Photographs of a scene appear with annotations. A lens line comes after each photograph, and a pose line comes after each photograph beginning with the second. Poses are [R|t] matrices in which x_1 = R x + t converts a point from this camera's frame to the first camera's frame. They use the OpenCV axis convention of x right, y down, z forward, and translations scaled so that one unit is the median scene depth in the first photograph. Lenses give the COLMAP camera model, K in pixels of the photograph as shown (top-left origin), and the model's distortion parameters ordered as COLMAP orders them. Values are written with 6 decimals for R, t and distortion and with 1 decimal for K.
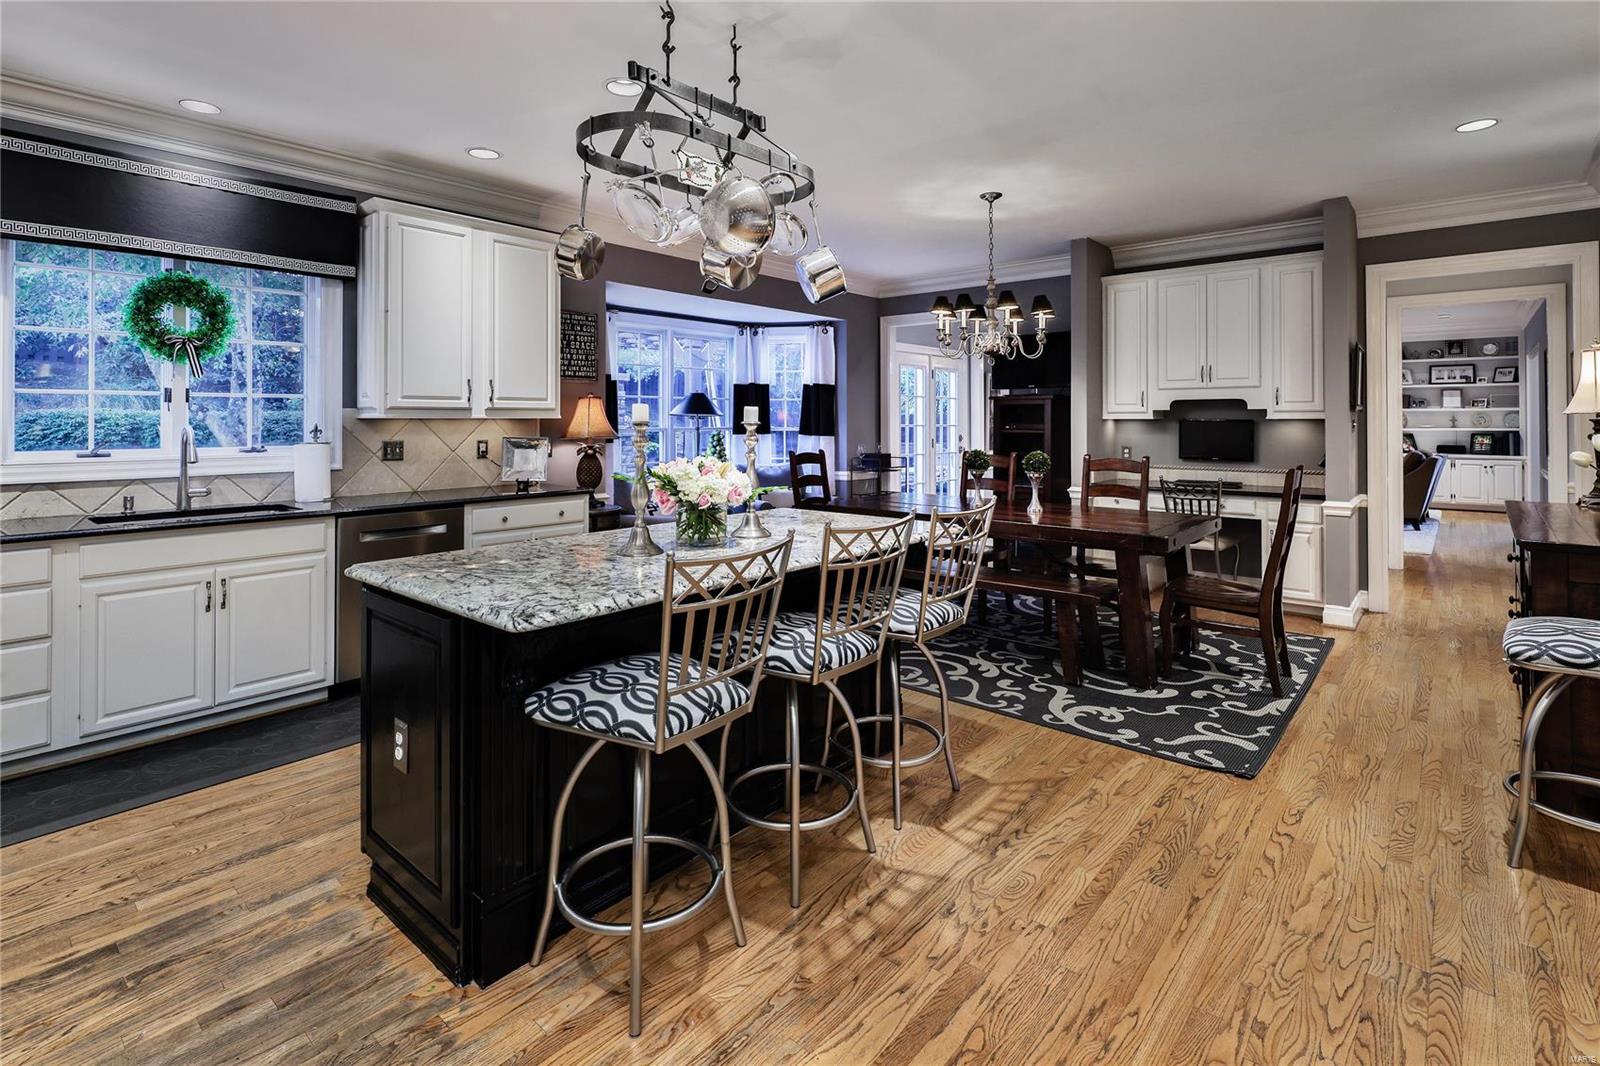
lens RADIAL K [[764.6, 0, 795.4], [0, 764.6, 423.8], [0, 0, 1]] dist [-0.000849, -0.000727]
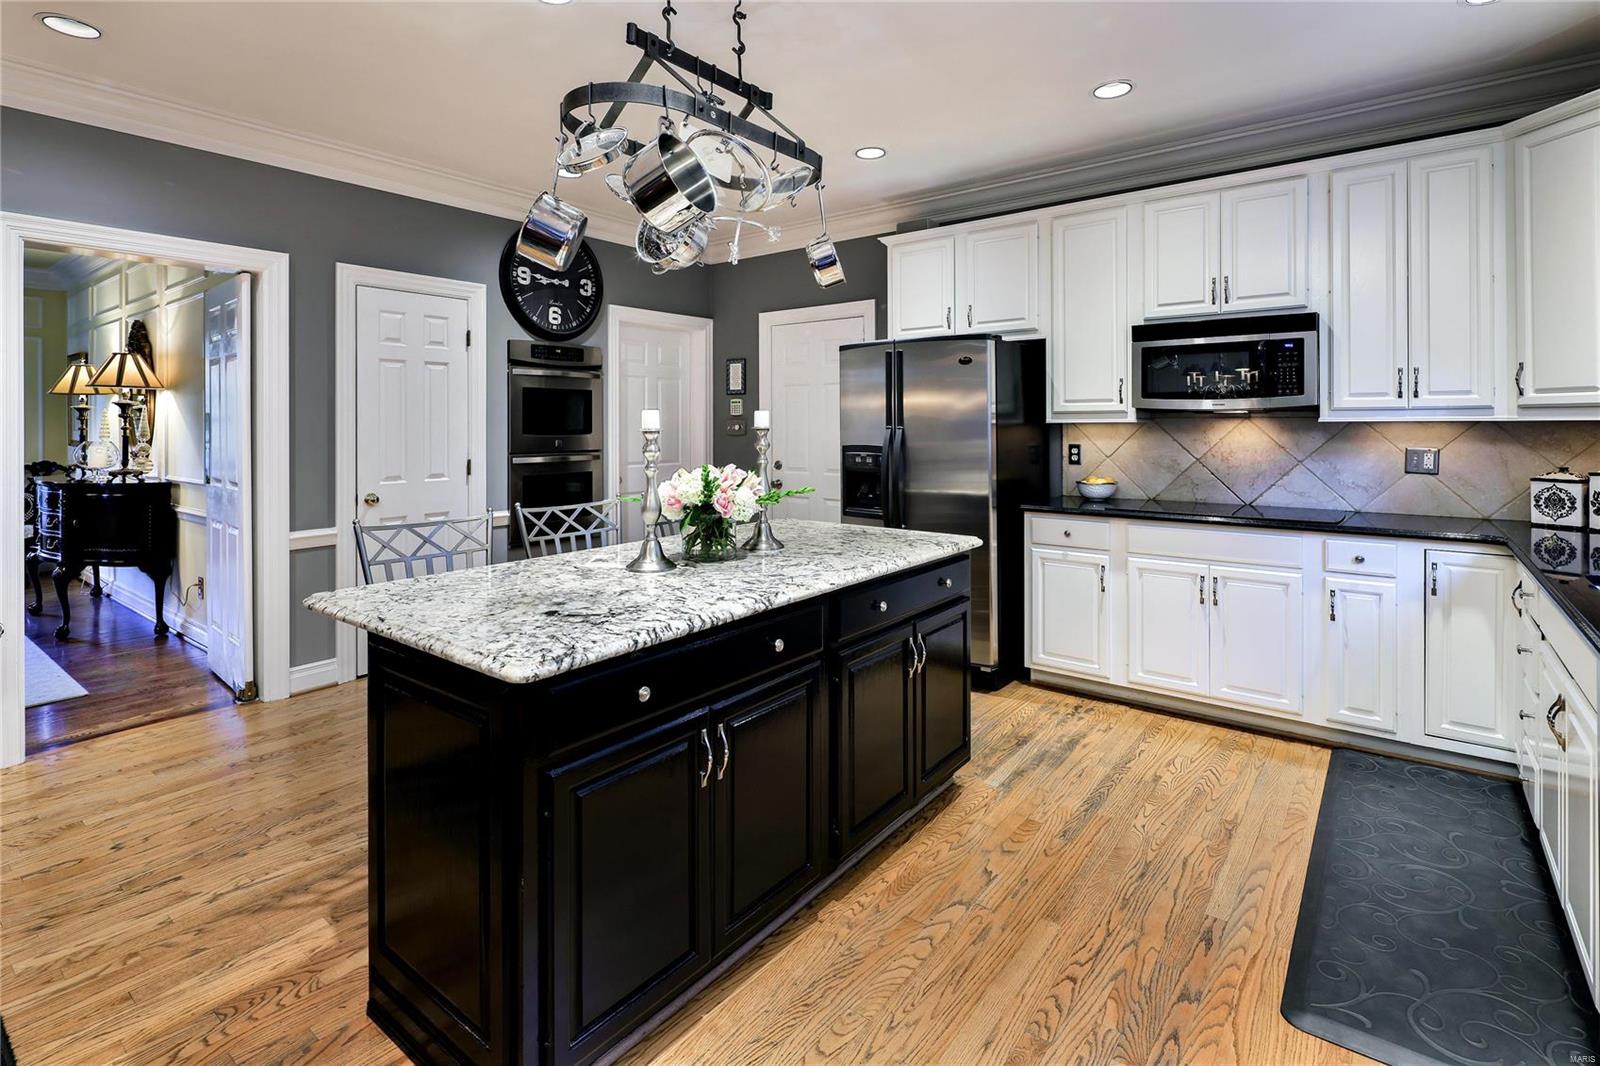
lens RADIAL K [[764.6, 0, 795.4], [0, 764.6, 423.8], [0, 0, 1]] dist [-0.000849, -0.000727]
pose [[-0.998649, 0.005353, -0.051690, -0.153881], [0.005283, 0.999985, 0.001489, -0.006104], [0.051697, 0.001214, -0.998662, 1.656300]]
